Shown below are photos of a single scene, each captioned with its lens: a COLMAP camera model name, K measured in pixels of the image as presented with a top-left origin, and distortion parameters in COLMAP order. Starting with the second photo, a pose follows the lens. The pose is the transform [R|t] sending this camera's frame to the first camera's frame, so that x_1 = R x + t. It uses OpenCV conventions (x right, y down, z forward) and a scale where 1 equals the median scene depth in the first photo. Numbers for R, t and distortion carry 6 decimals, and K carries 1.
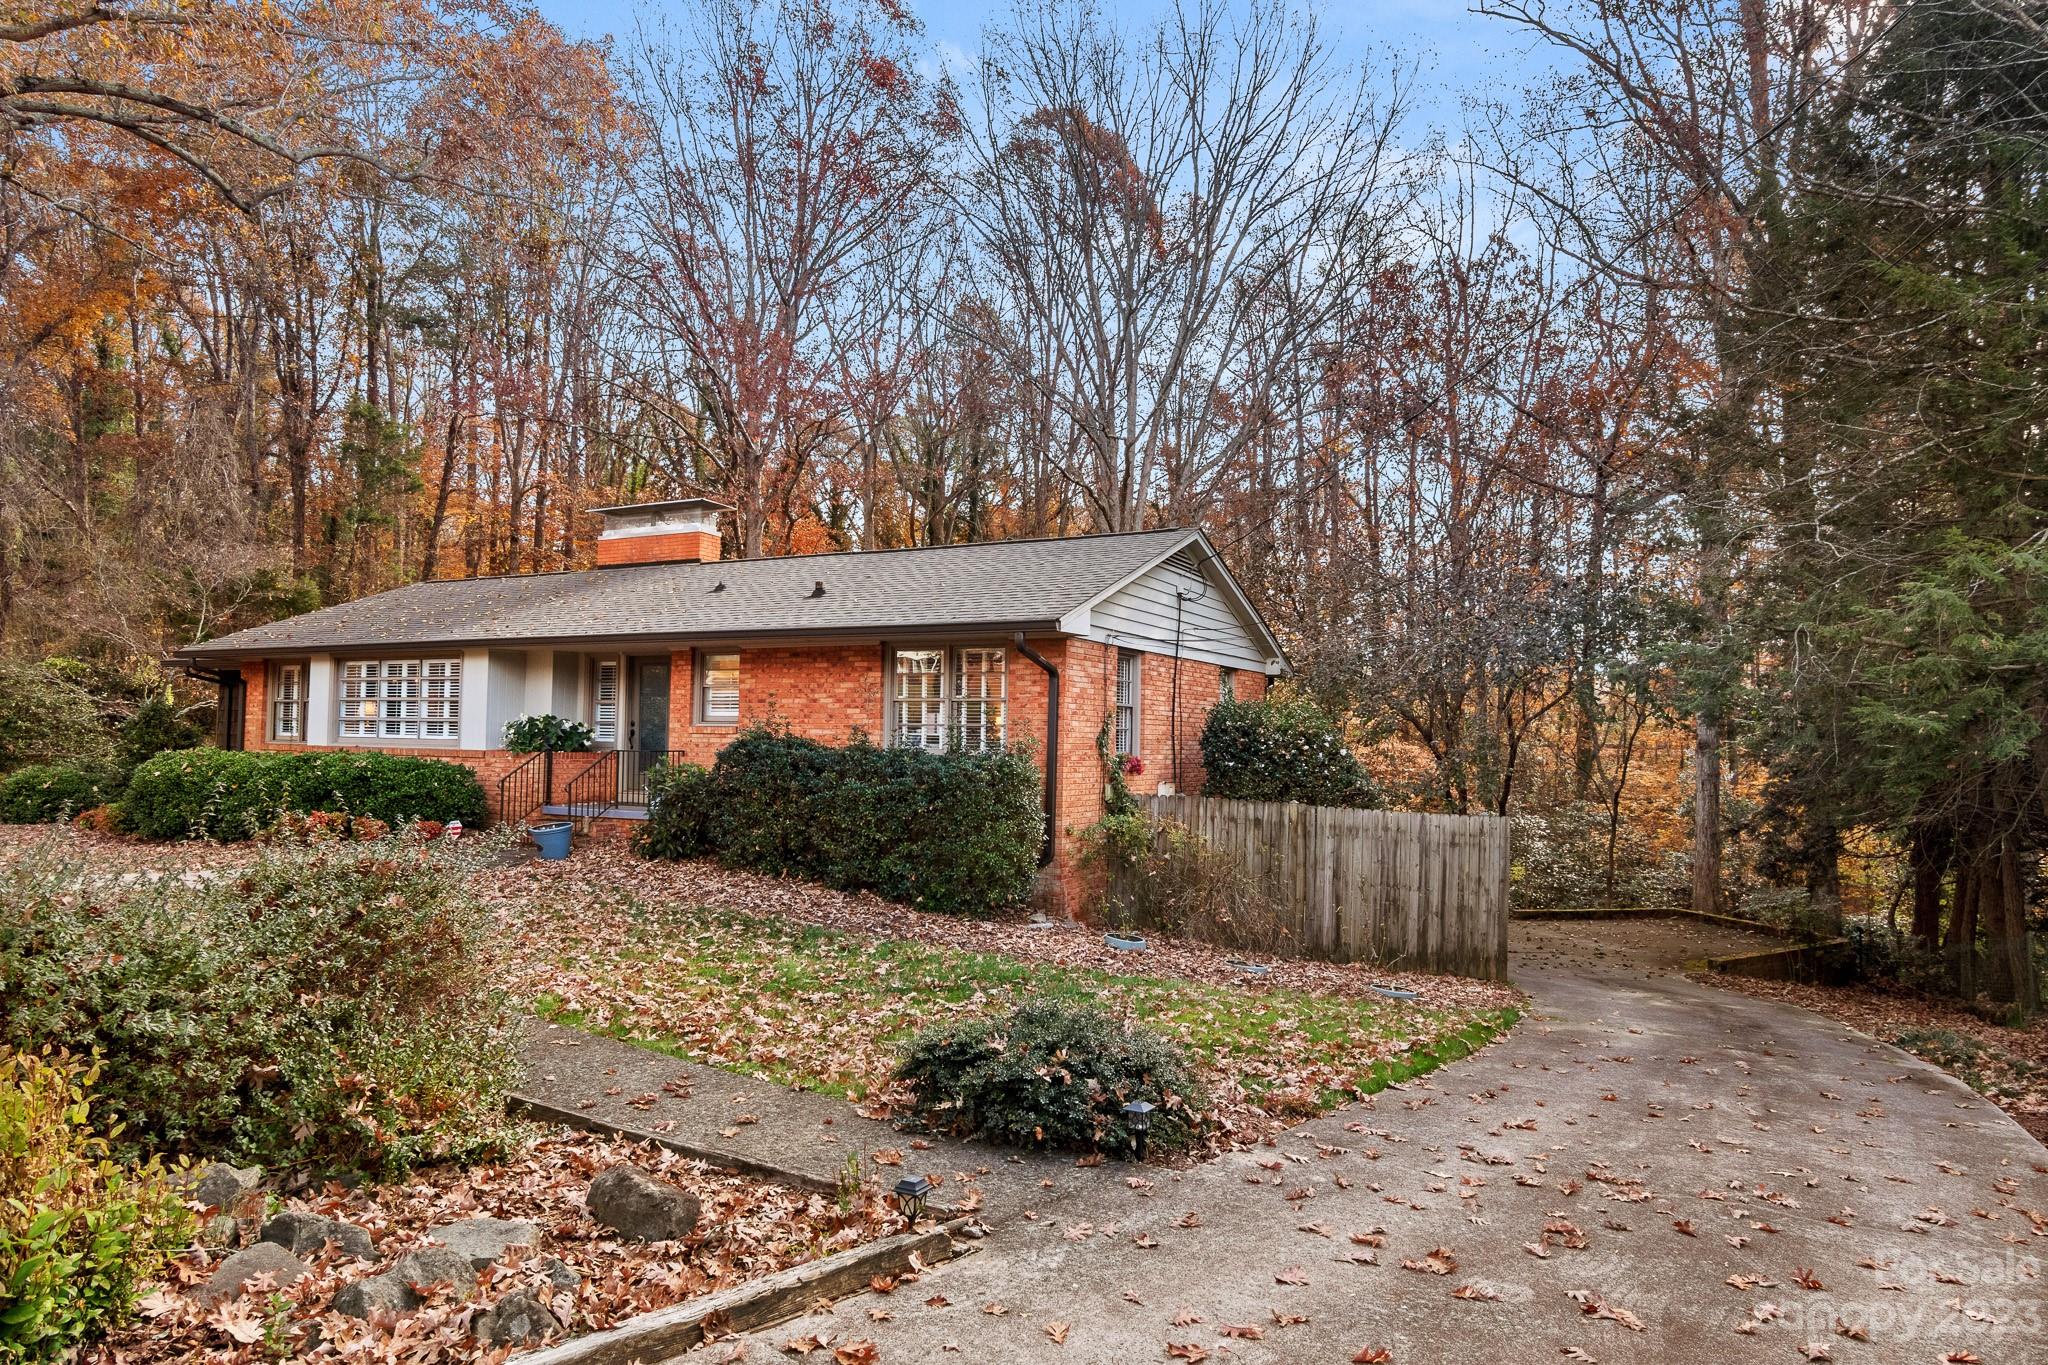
lens RADIAL K [[1242.4, 0, 1024.0], [0, 1242.4, 682.5], [0, 0, 1]] dist [-0.004953, -0.002007]
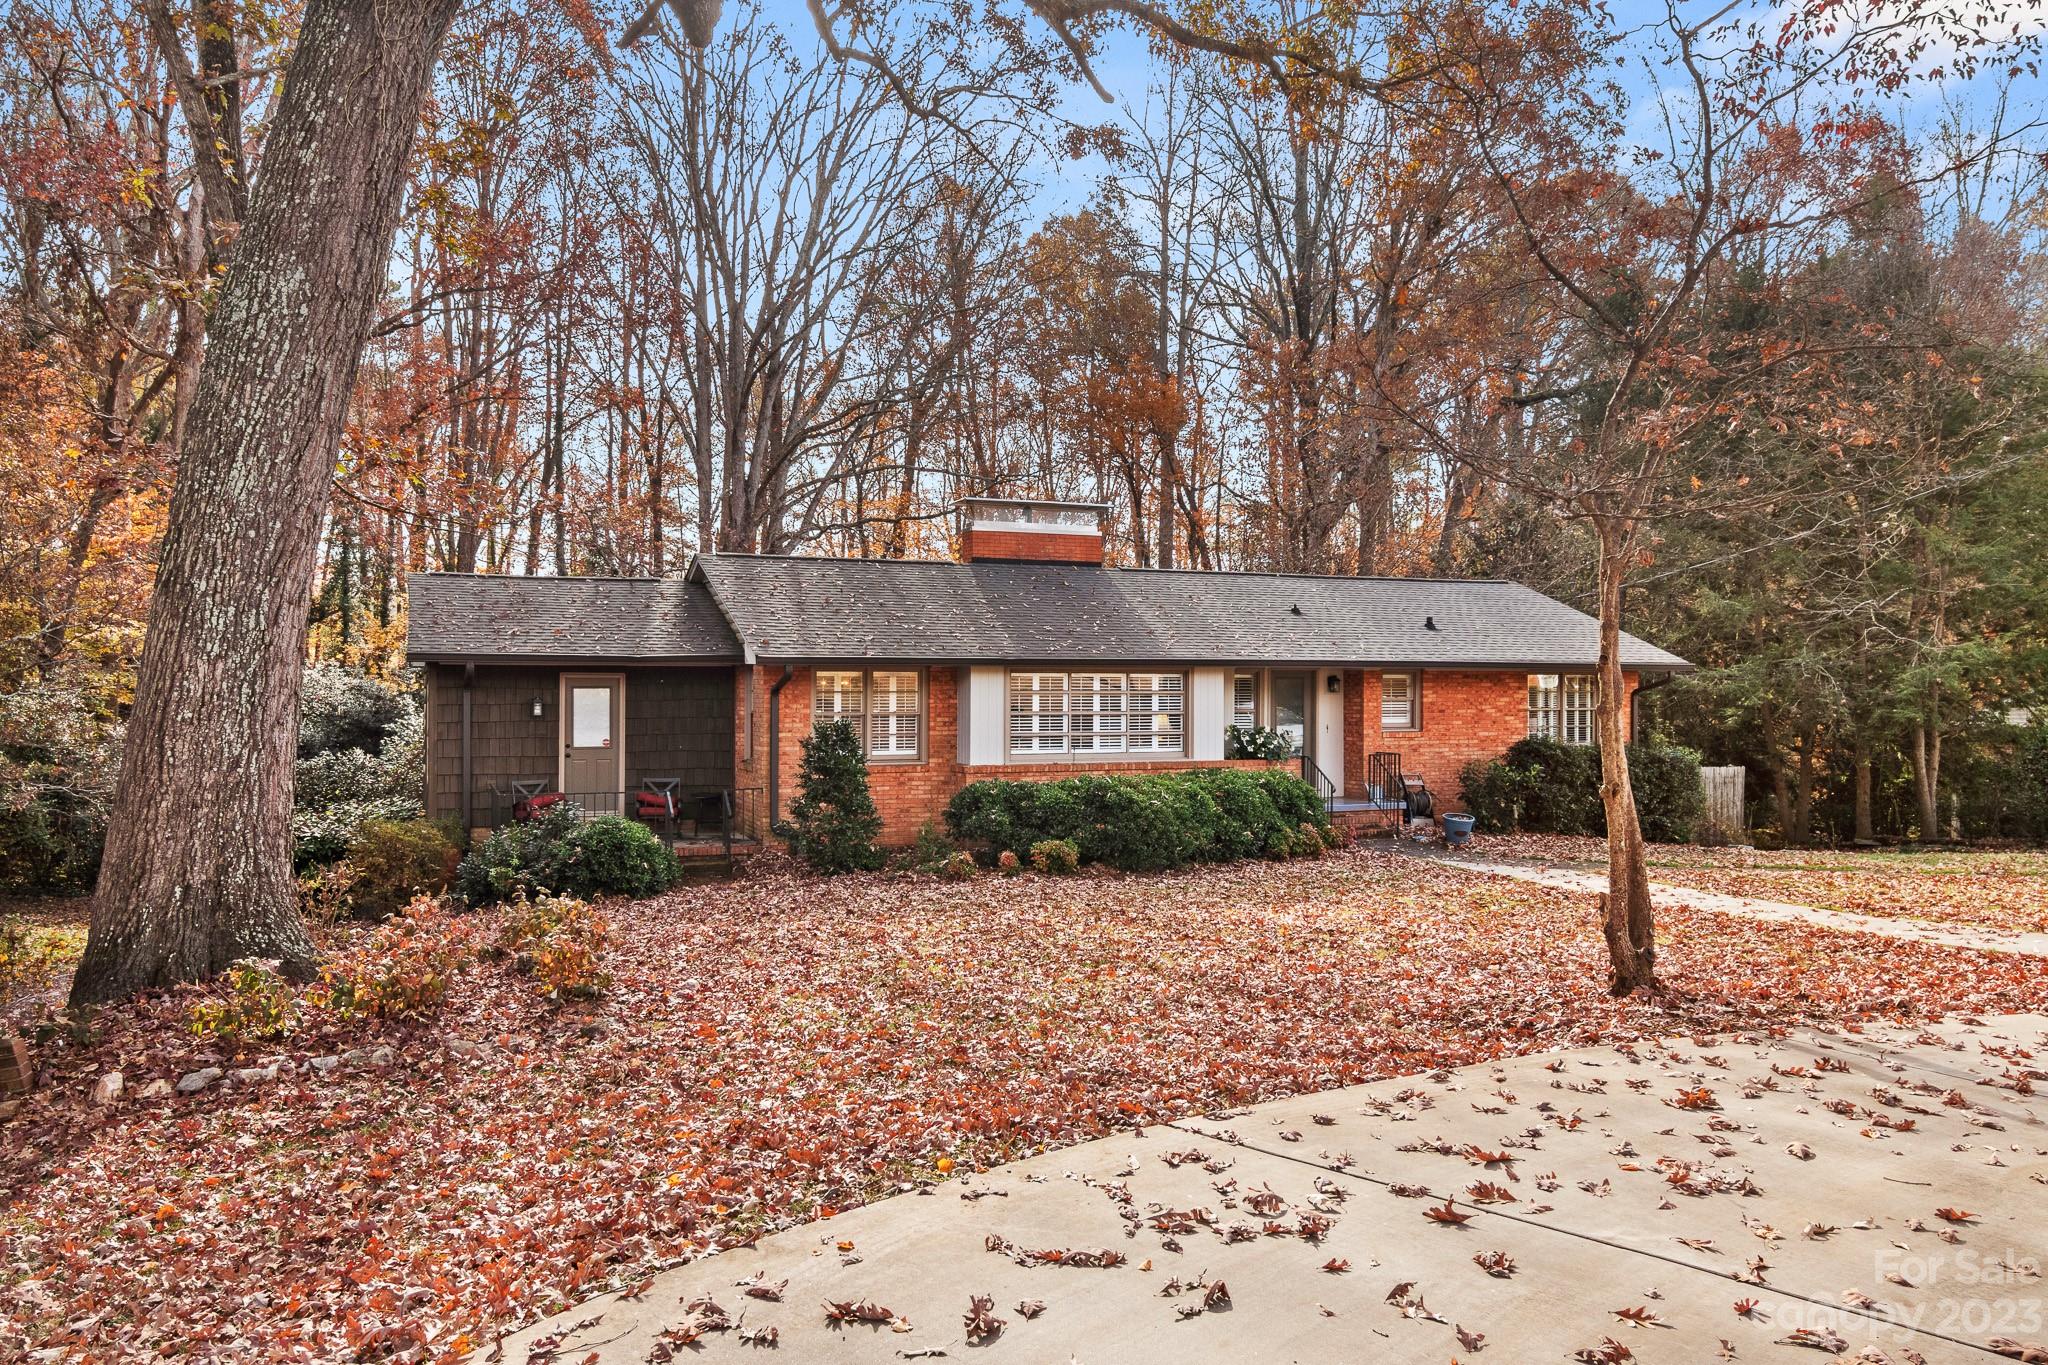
lens RADIAL K [[1490.8, 0, 1024.0], [0, 1490.8, 682.5], [0, 0, 1]] dist [-0.025115, 0.032143]
pose [[0.636344, -0.011647, 0.771317, -1.511943], [-0.024562, 0.999073, 0.035350, -0.053093], [-0.771014, -0.041440, 0.635469, 0.309900]]
